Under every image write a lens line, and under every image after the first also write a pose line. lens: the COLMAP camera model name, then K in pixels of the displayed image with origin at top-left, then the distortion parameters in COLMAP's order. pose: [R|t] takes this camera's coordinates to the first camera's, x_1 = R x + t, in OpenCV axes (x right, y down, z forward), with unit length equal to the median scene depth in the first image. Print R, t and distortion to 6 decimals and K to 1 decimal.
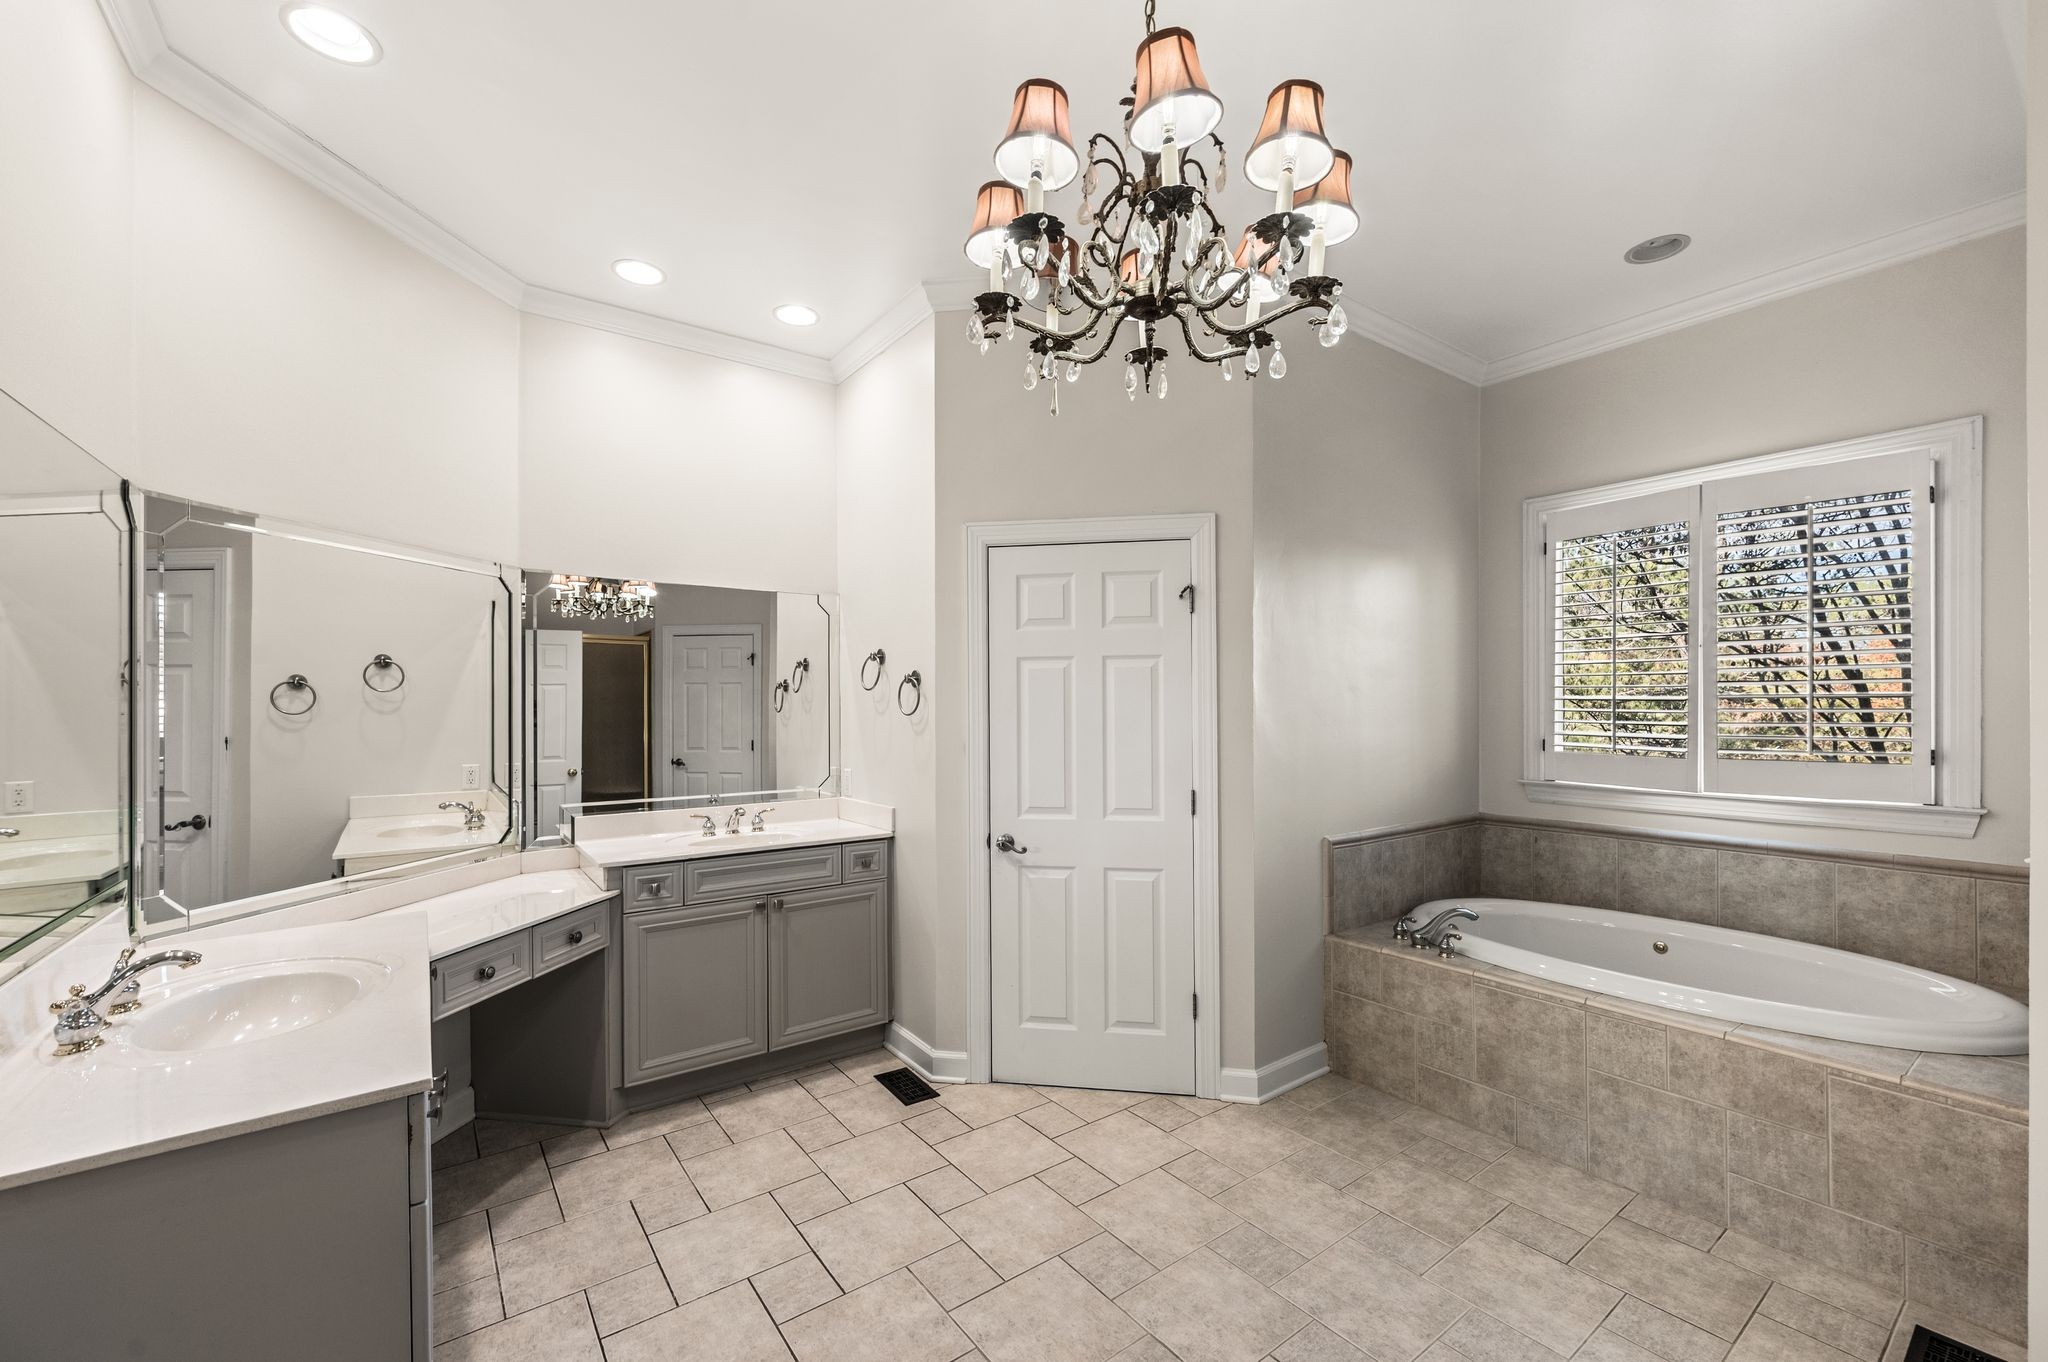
lens RADIAL K [[830.7, 0, 1025.5], [0, 830.7, 700.4], [0, 0, 1]] dist [0.011194, -0.000011]
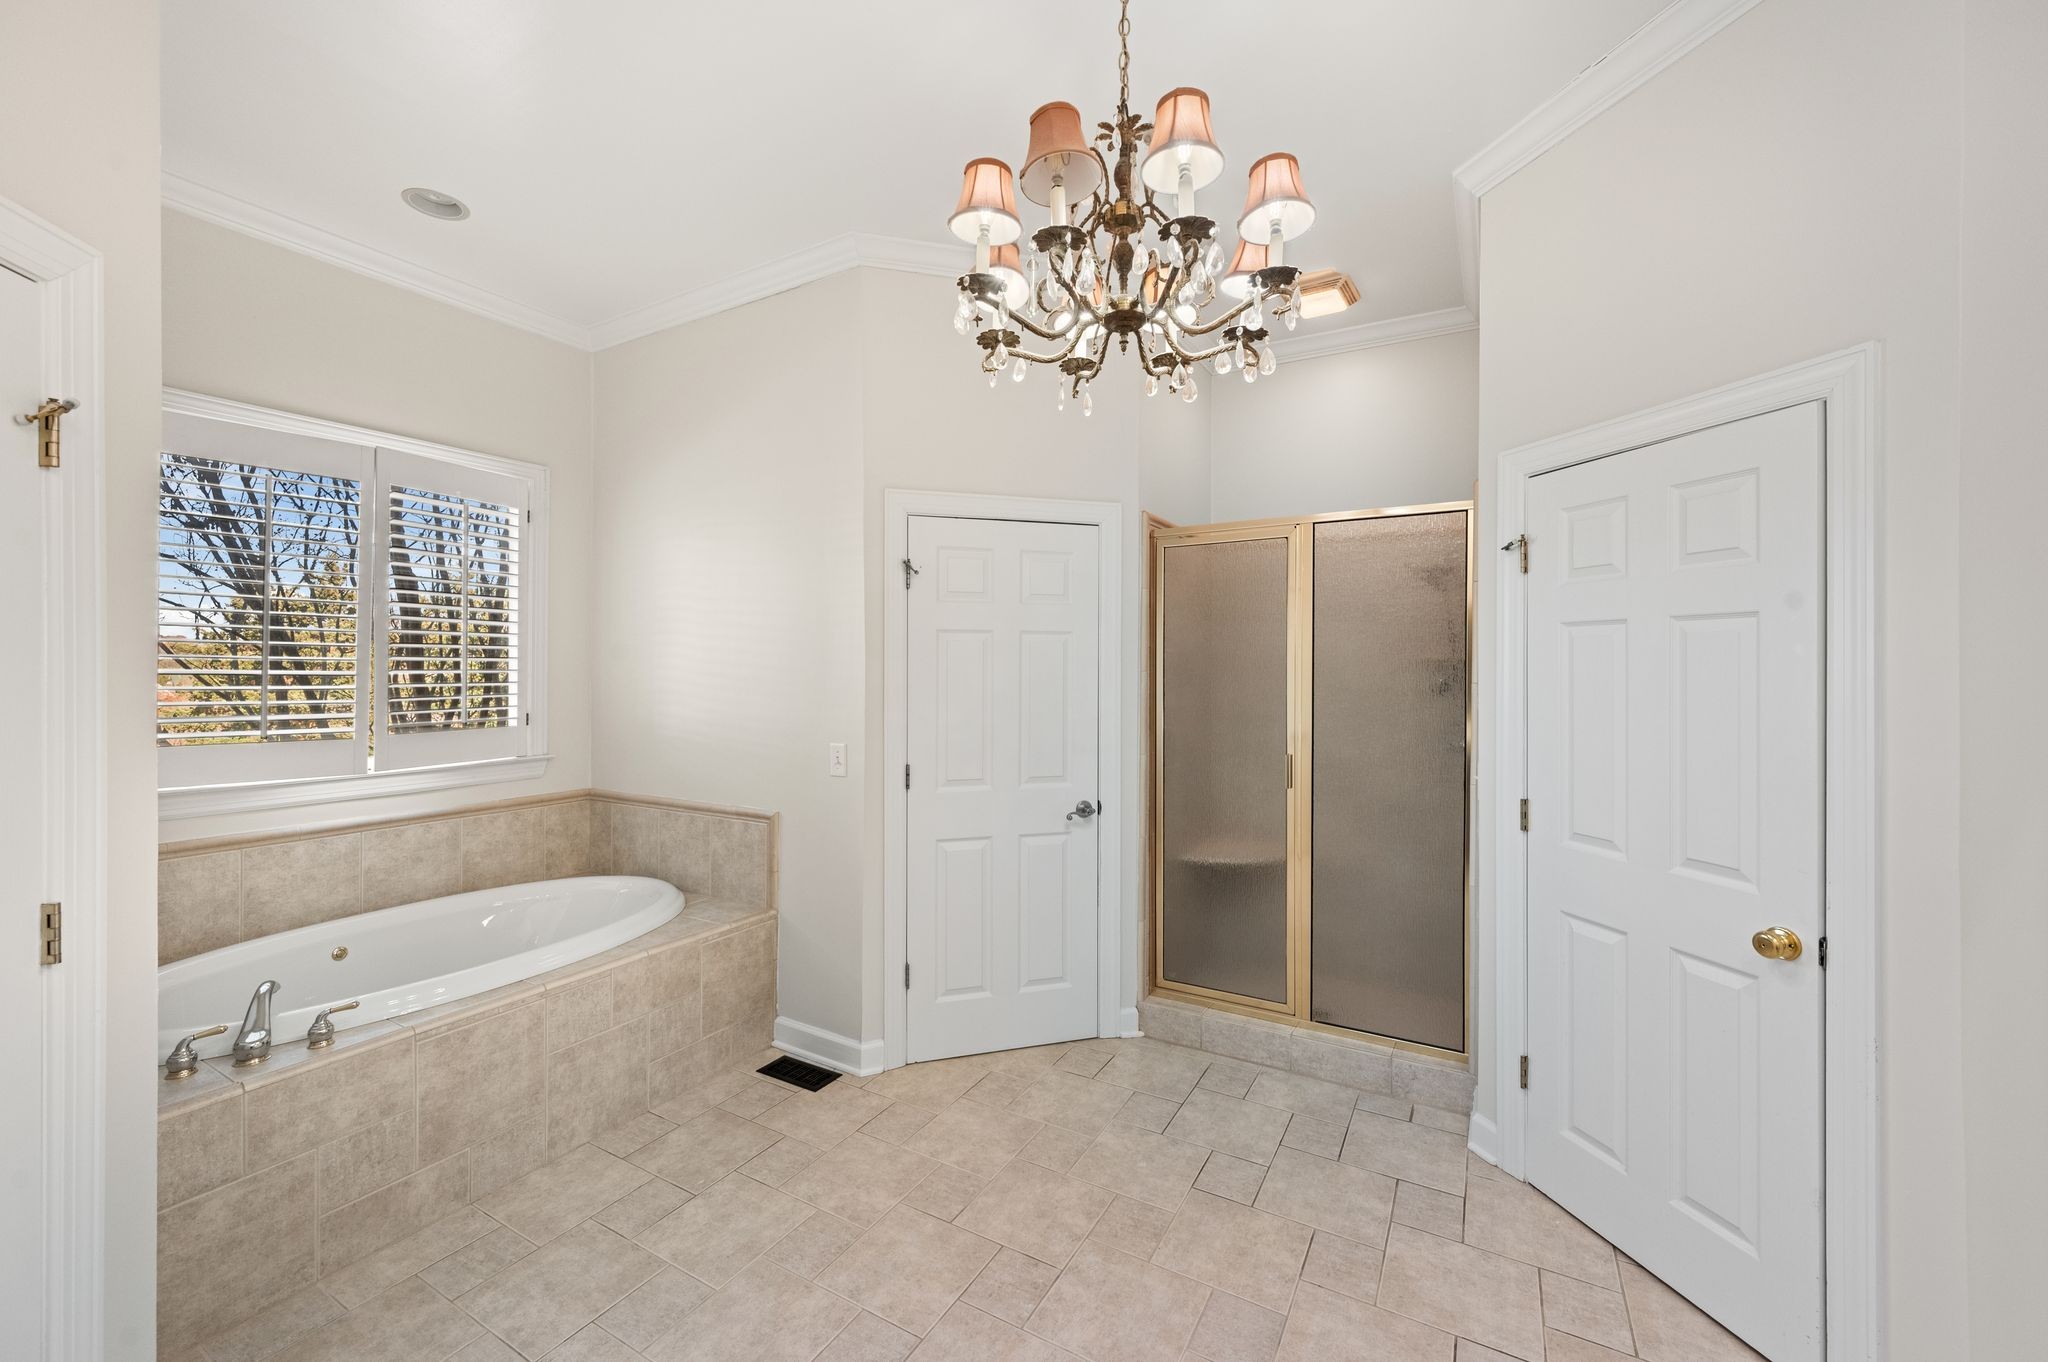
lens RADIAL K [[830.7, 0, 1024.9], [0, 830.7, 668.7], [0, 0, 1]] dist [0.011194, -0.000011]
pose [[-0.392261, 0.002127, 0.919851, -0.383181], [-0.005091, 0.999977, -0.004483, -0.007487], [-0.919840, -0.006442, -0.392241, 0.758916]]
